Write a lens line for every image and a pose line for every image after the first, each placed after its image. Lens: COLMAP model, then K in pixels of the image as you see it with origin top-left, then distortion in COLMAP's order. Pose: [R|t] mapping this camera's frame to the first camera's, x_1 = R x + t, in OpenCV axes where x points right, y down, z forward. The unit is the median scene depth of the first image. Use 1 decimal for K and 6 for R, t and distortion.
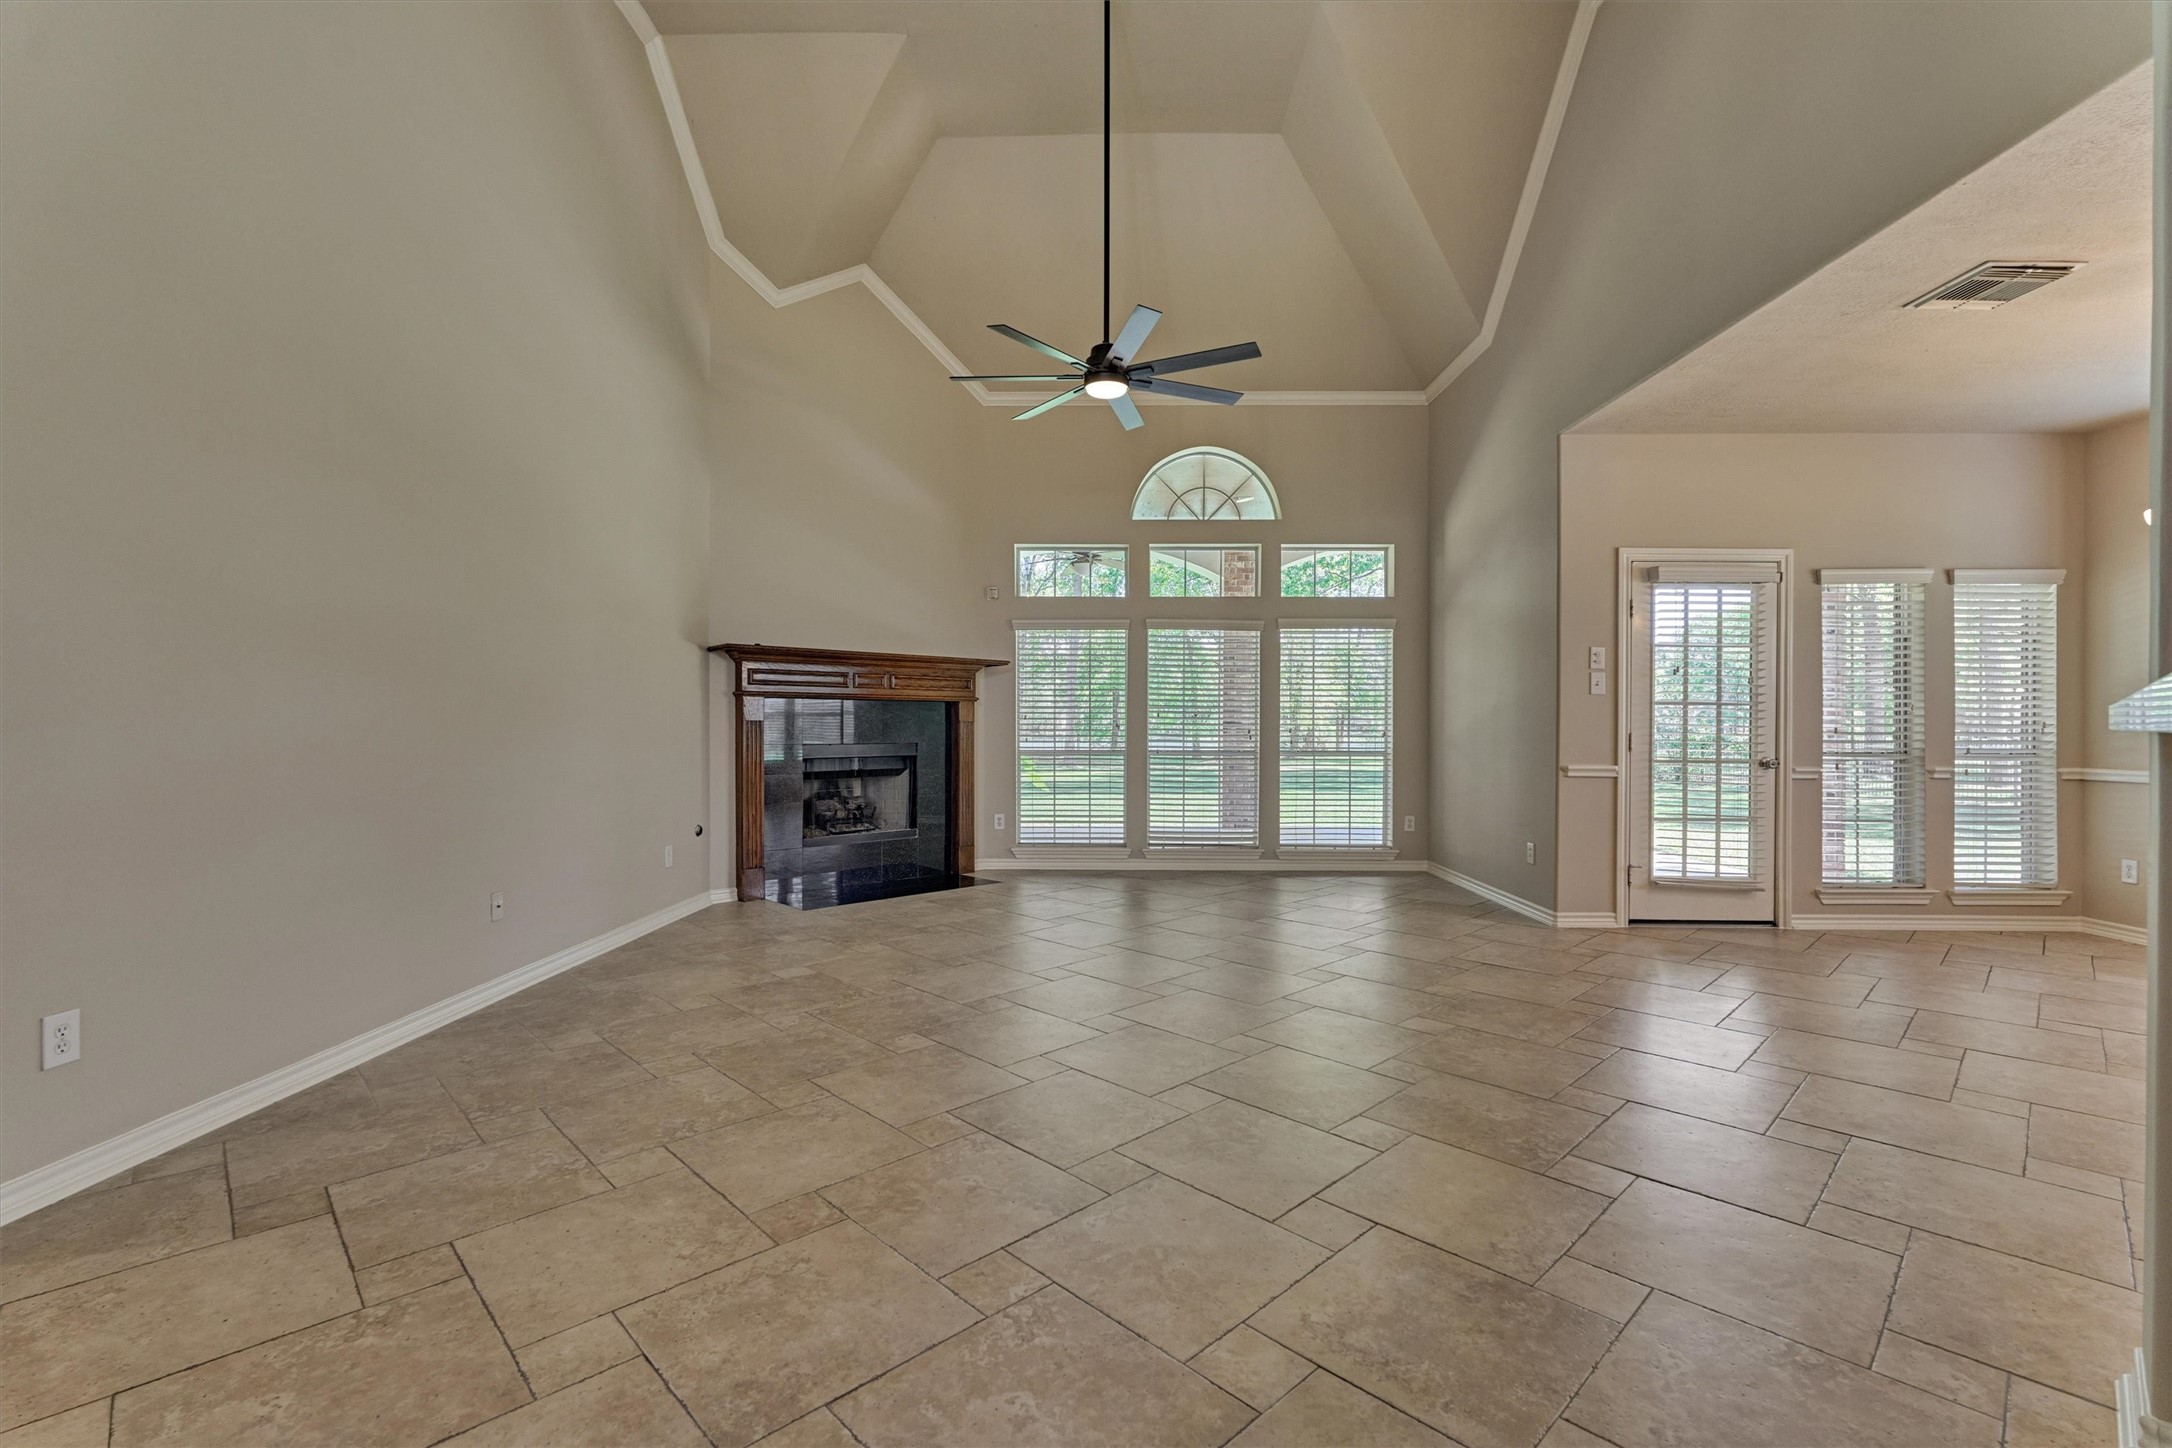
lens RADIAL K [[947.0, 0, 1088.8], [0, 947.0, 724.7], [0, 0, 1]] dist [-0.003483, -0.000193]
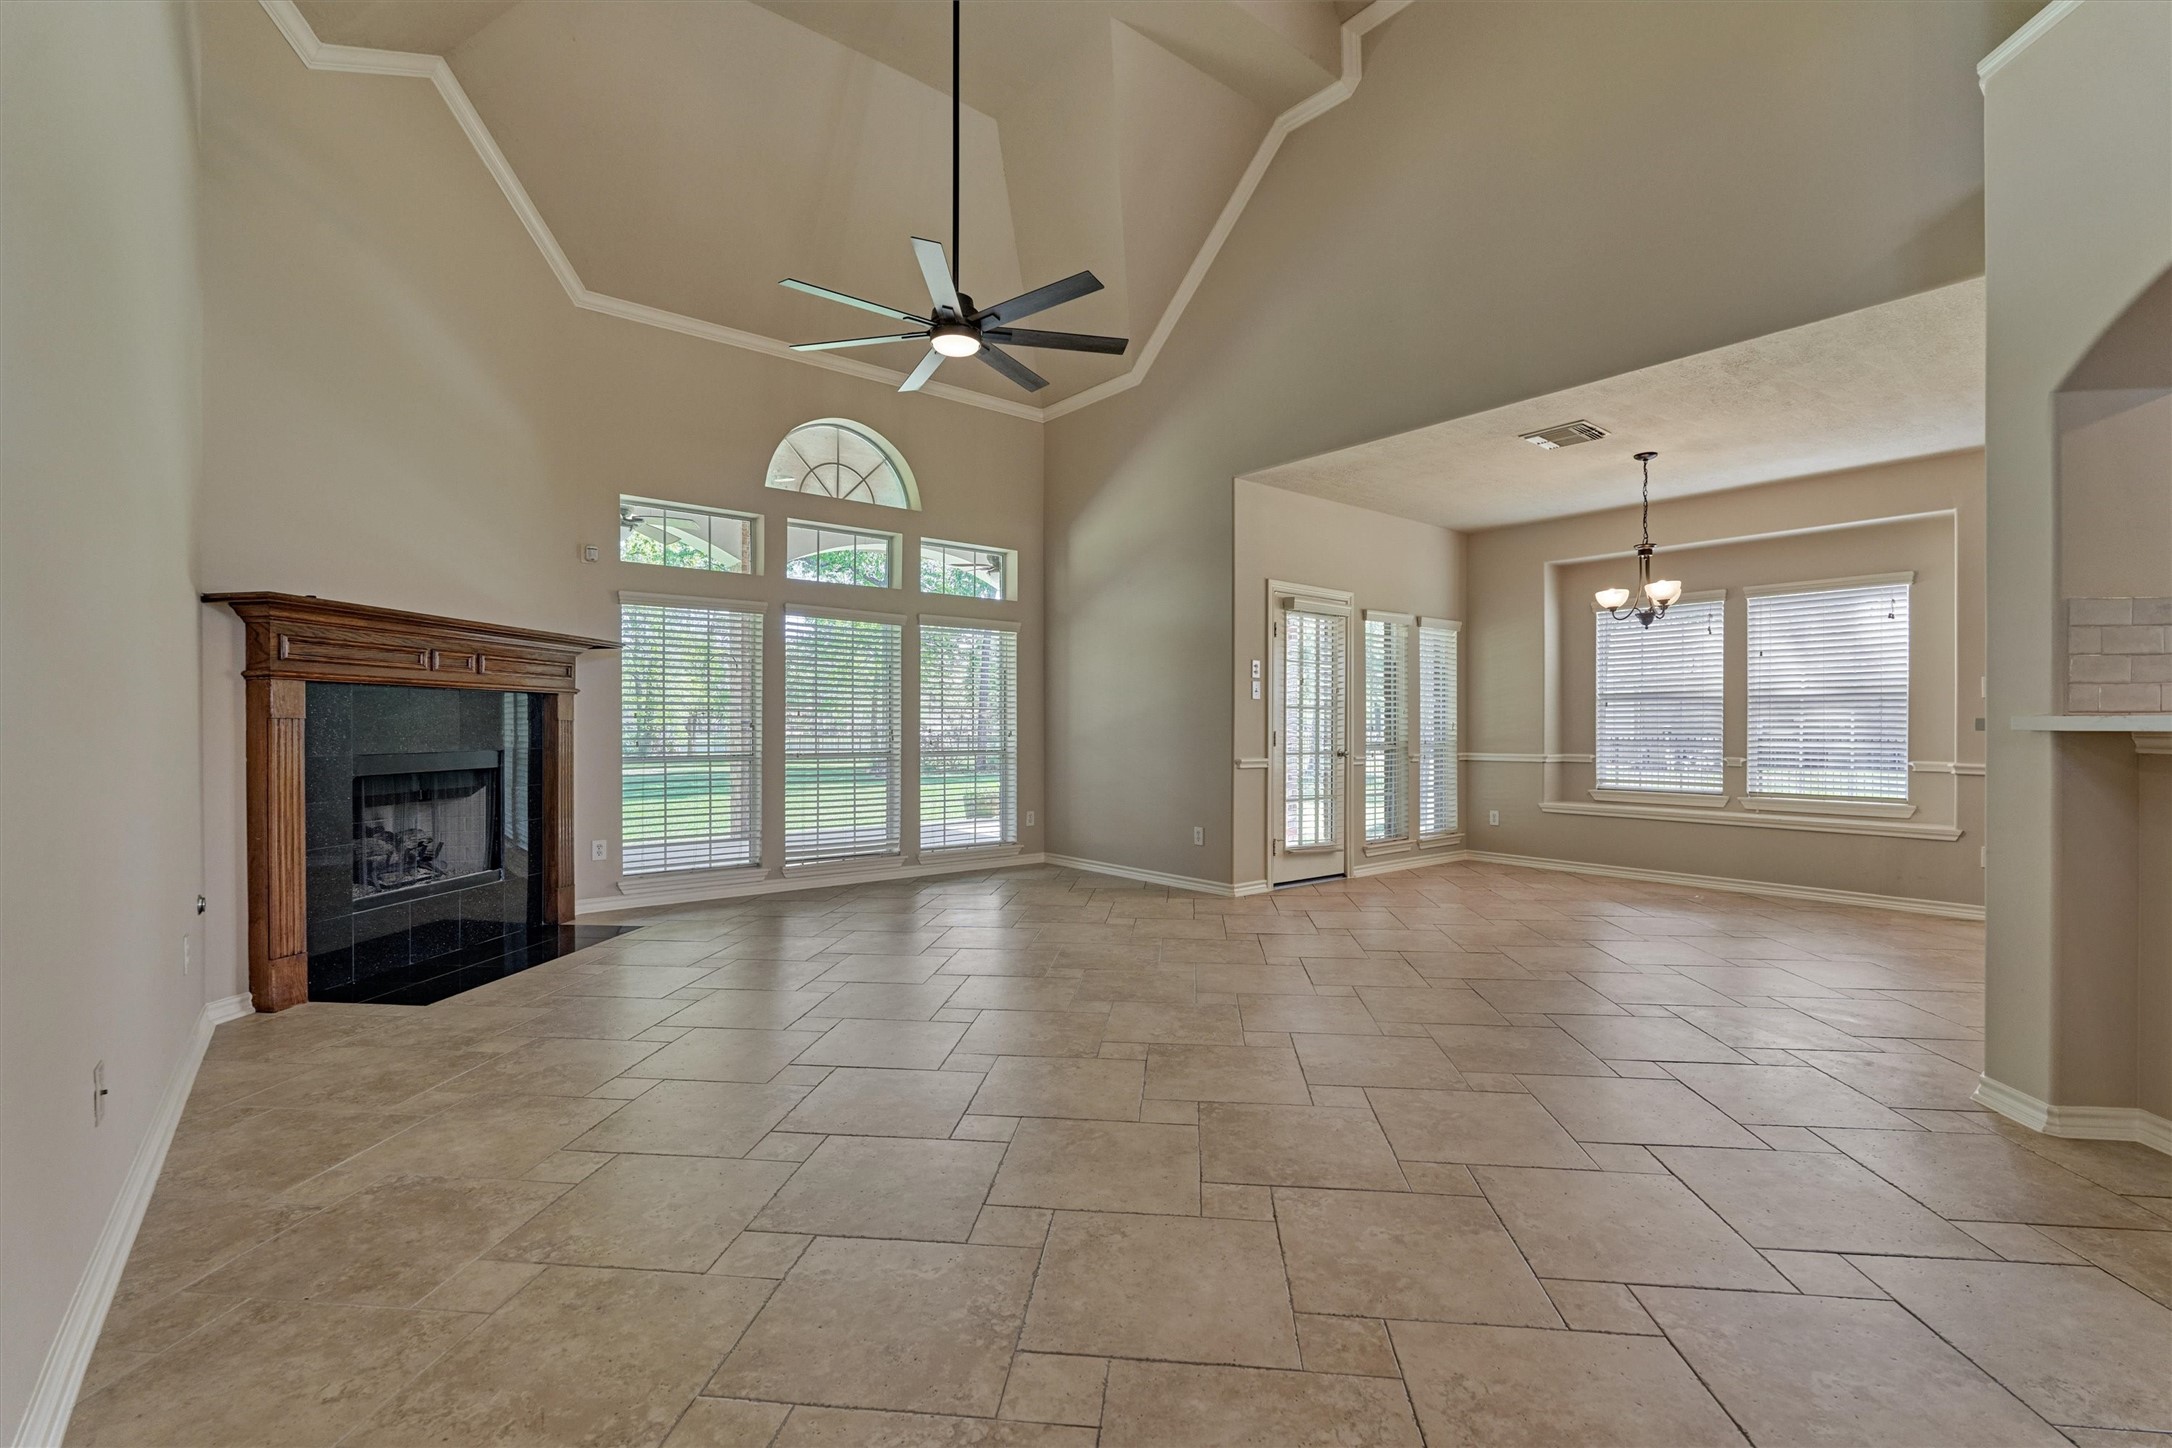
lens RADIAL K [[947.0, 0, 1088.8], [0, 947.0, 724.7], [0, 0, 1]] dist [-0.003483, -0.000193]
pose [[0.769136, -0.000832, 0.639085, -0.312299], [0.000145, 0.999999, 0.001128, -0.000957], [-0.639086, -0.000774, 0.769135, 0.166535]]
